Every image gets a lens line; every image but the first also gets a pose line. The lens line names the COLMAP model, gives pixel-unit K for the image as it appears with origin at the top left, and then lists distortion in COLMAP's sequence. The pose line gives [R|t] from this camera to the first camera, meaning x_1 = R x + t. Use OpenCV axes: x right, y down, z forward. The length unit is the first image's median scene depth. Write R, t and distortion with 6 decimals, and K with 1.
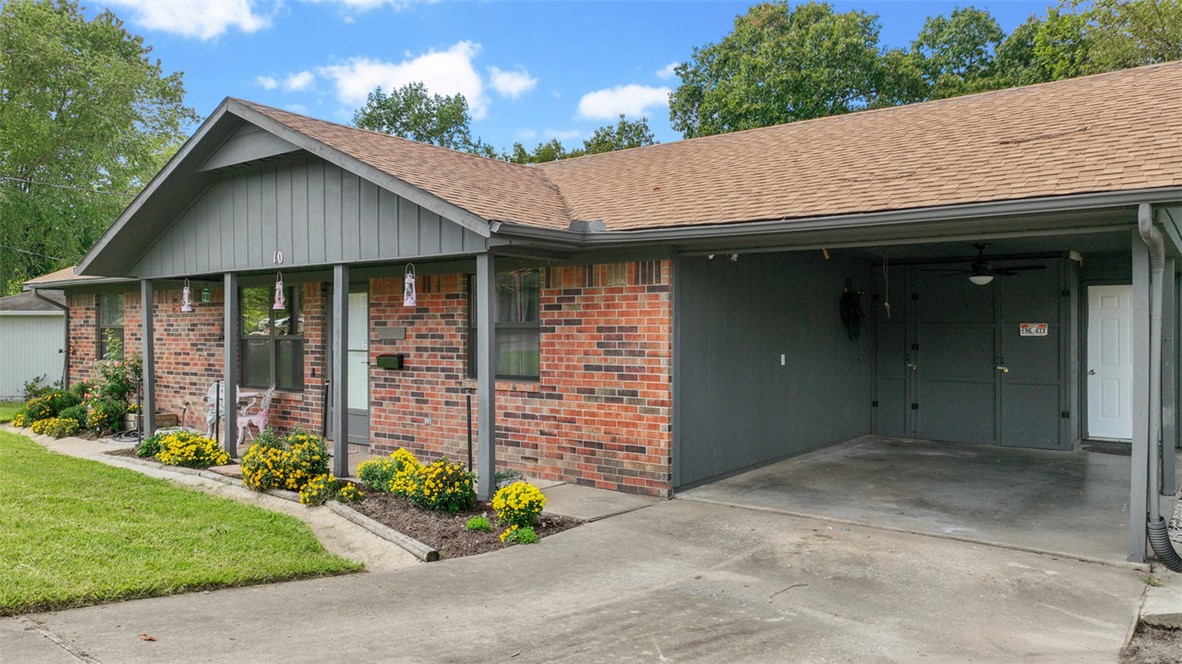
lens RADIAL K [[835.2, 0, 589.9], [0, 835.2, 332.8], [0, 0, 1]] dist [0.009076, 0.002438]
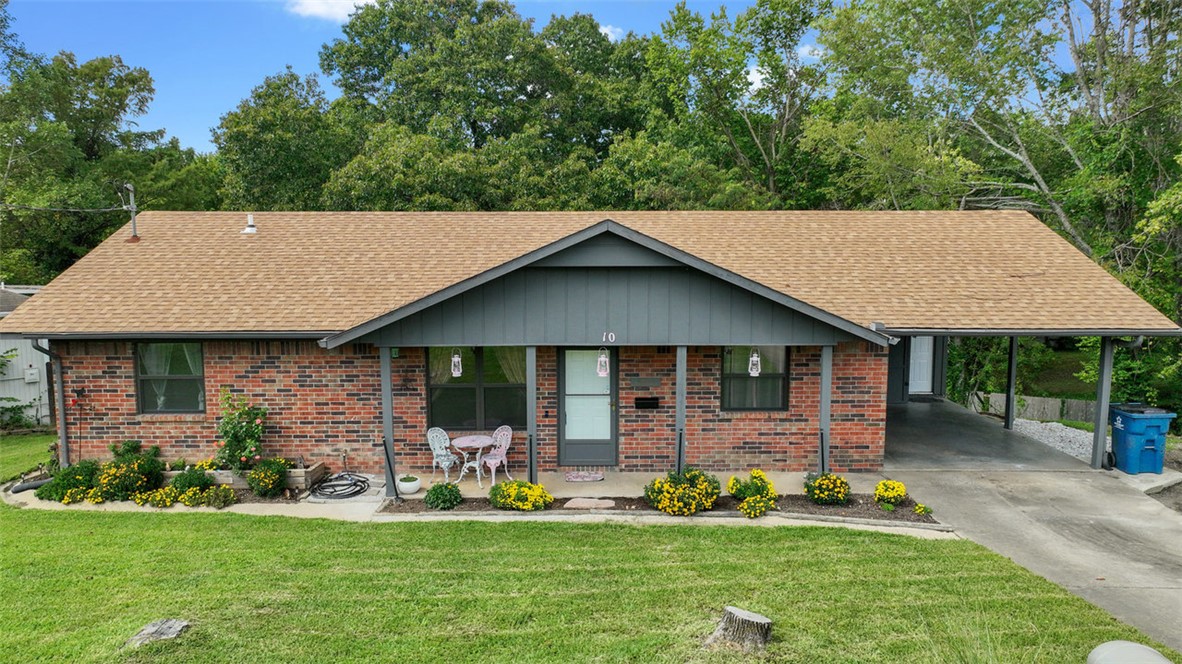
lens RADIAL K [[835.2, 0, 587.2], [0, 835.2, 329.5], [0, 0, 1]] dist [0.009076, 0.002438]
pose [[0.794004, -0.070081, 0.603860, -1.308117], [0.006017, 0.994190, 0.107470, -0.267618], [-0.607883, -0.081698, 0.789812, 0.003341]]
